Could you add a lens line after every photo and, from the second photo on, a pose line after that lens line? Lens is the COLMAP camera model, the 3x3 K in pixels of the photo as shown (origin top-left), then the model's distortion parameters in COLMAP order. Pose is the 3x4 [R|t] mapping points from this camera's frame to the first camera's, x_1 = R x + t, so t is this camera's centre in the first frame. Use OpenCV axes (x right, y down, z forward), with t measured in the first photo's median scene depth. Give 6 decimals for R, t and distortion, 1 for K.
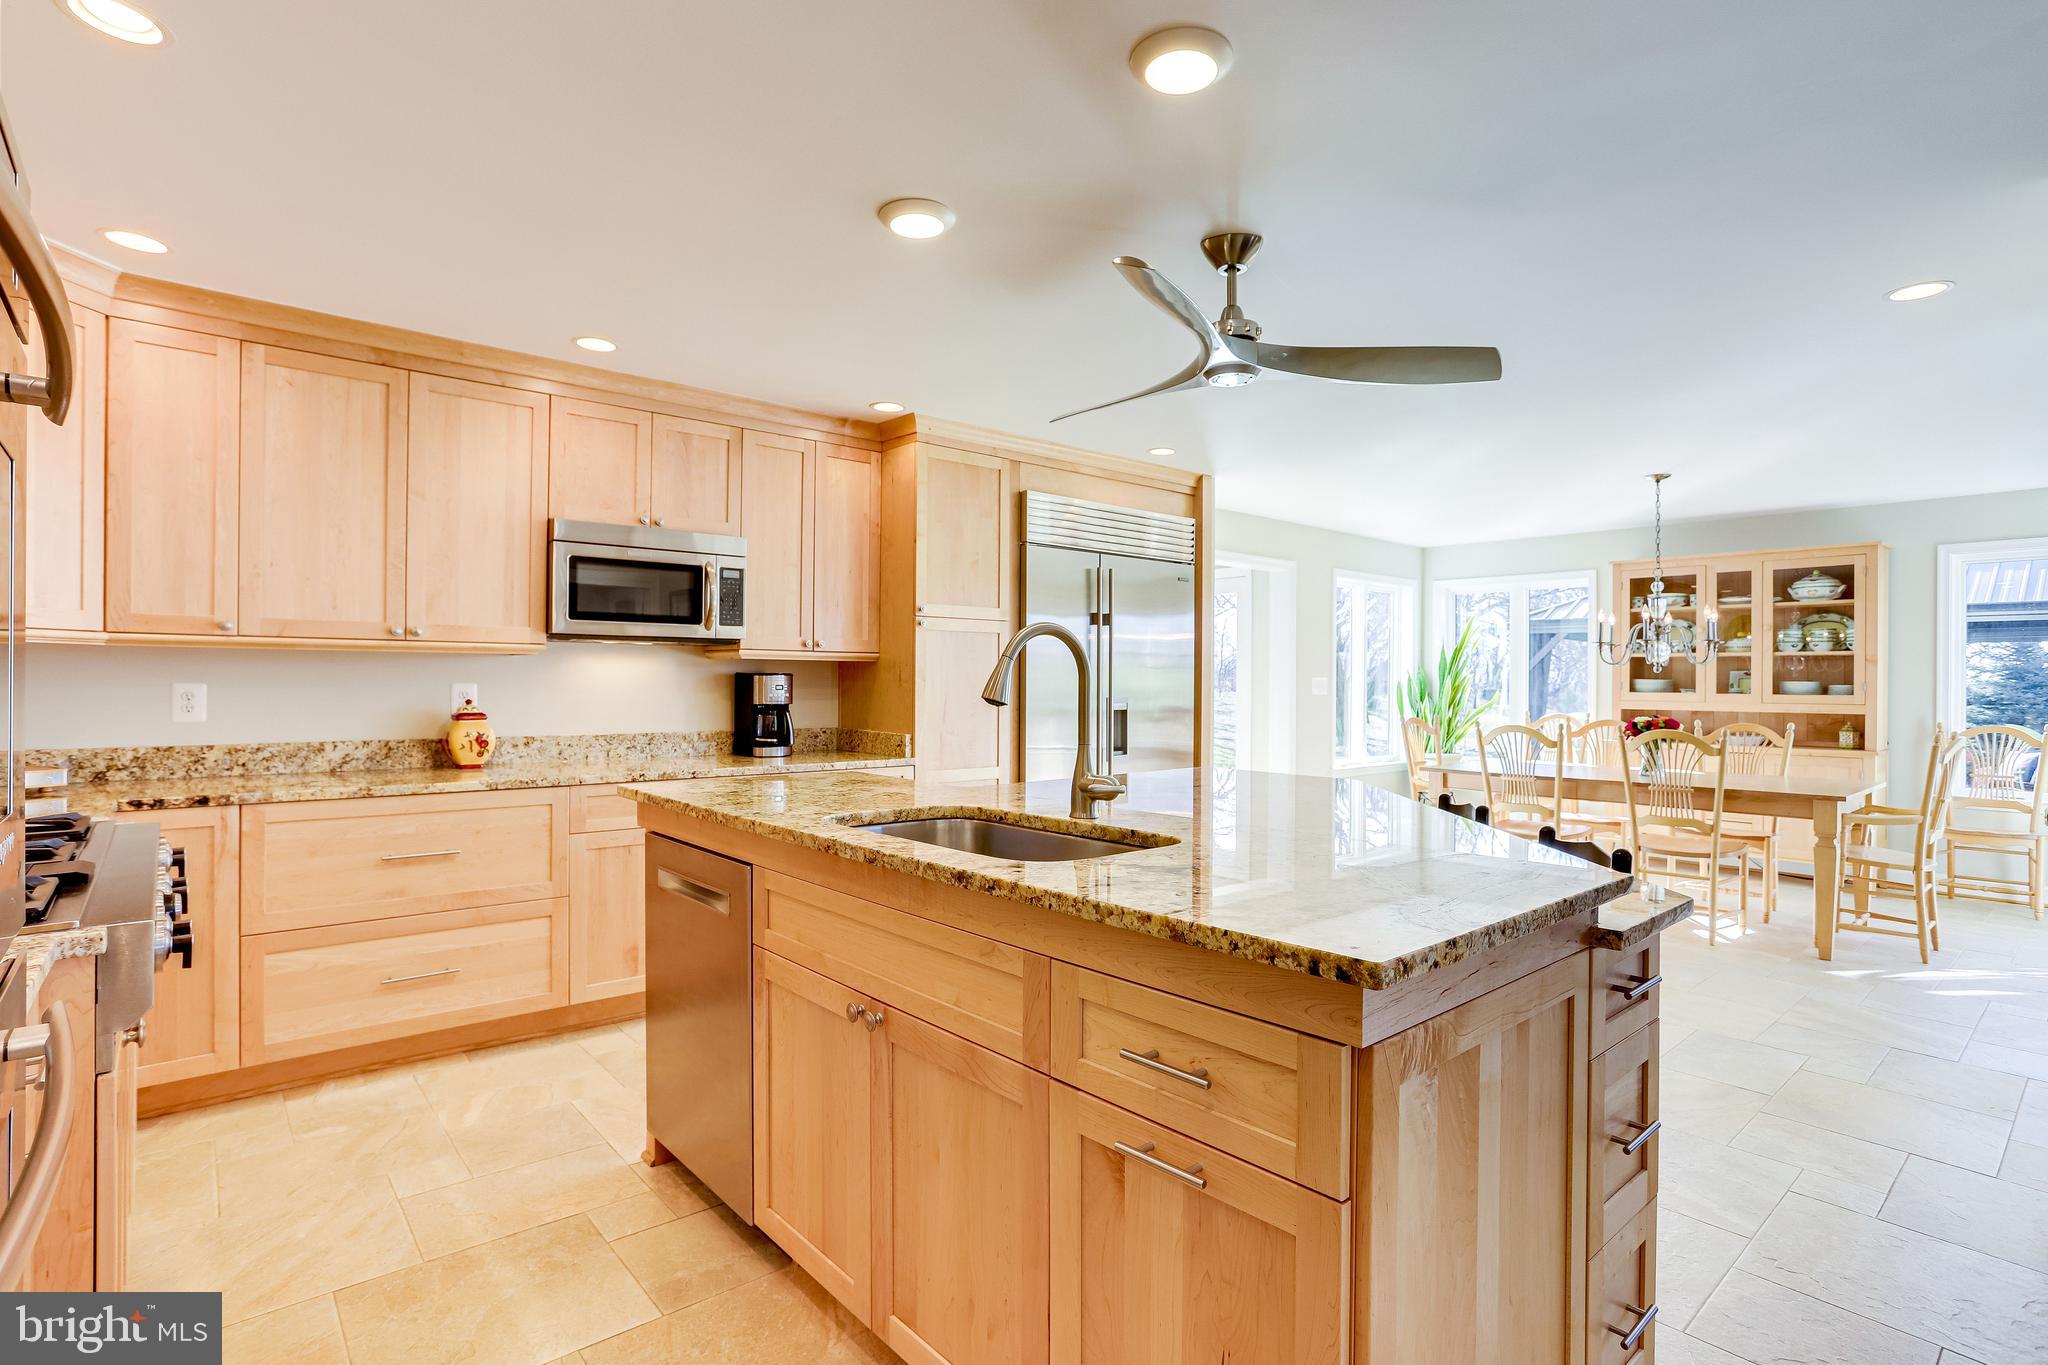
lens RADIAL K [[994.8, 0, 1014.2], [0, 994.8, 678.9], [0, 0, 1]] dist [-0.001822, 0.006146]
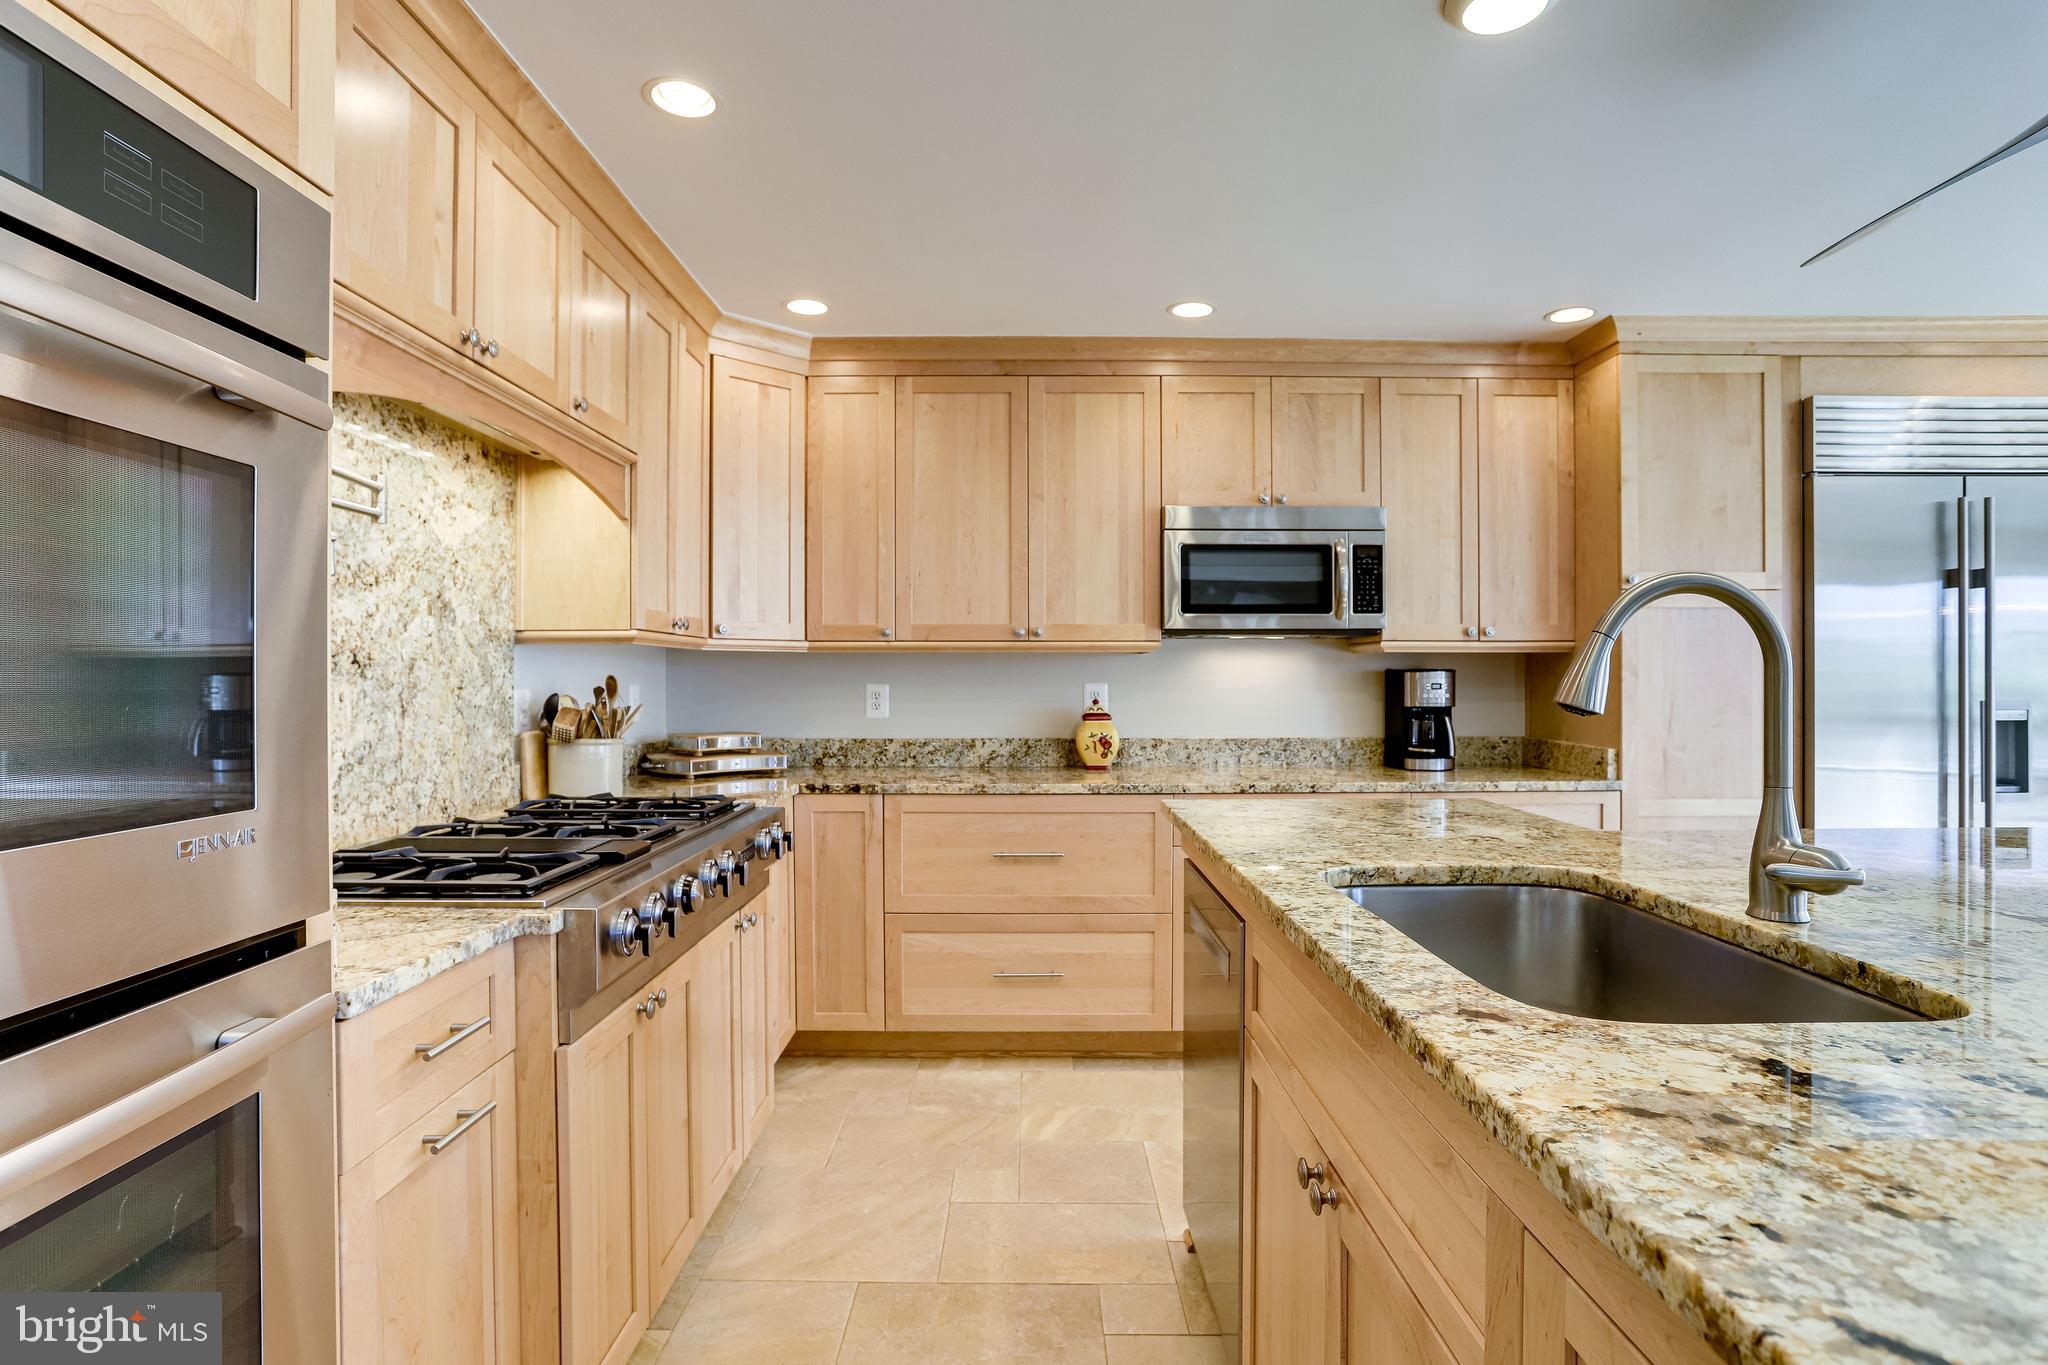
lens RADIAL K [[1047.9, 0, 1029.2], [0, 1047.9, 681.0], [0, 0, 1]] dist [-0.027610, 0.010334]
pose [[0.772162, -0.005612, -0.635401, 0.056341], [0.007567, 0.999971, 0.000364, 0.001271], [0.635380, -0.005089, 0.772183, 0.135232]]
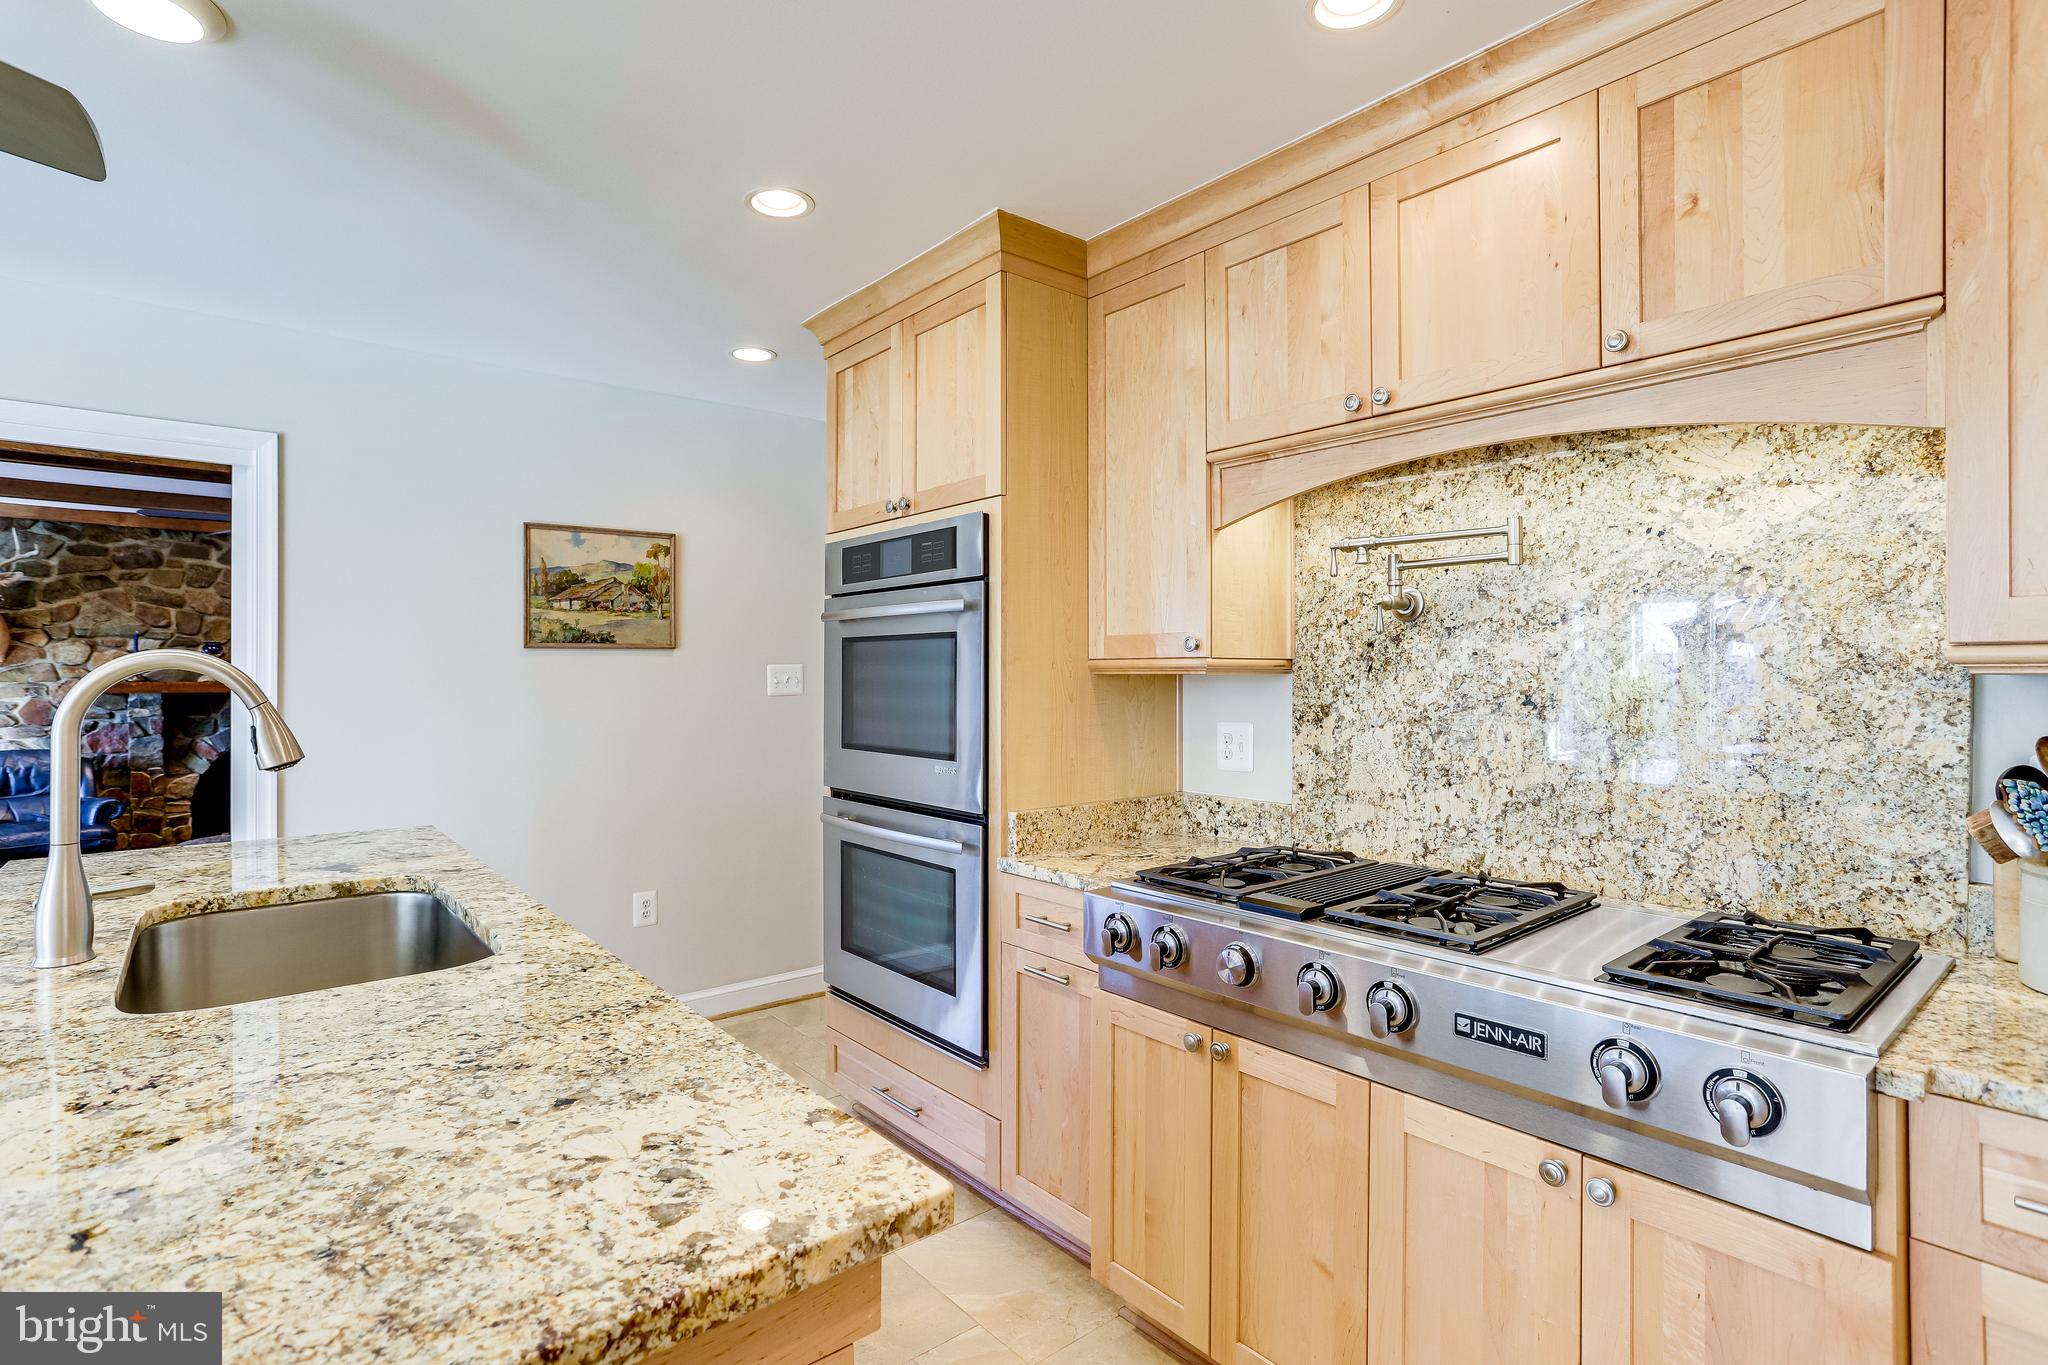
lens RADIAL K [[994.8, 0, 1011.9], [0, 994.8, 678.8], [0, 0, 1]] dist [-0.001822, 0.006146]
pose [[-0.999921, -0.009136, 0.008626, -0.312294], [-0.009156, 0.999955, -0.002345, -0.021578], [-0.008604, -0.002423, -0.999960, 0.902252]]
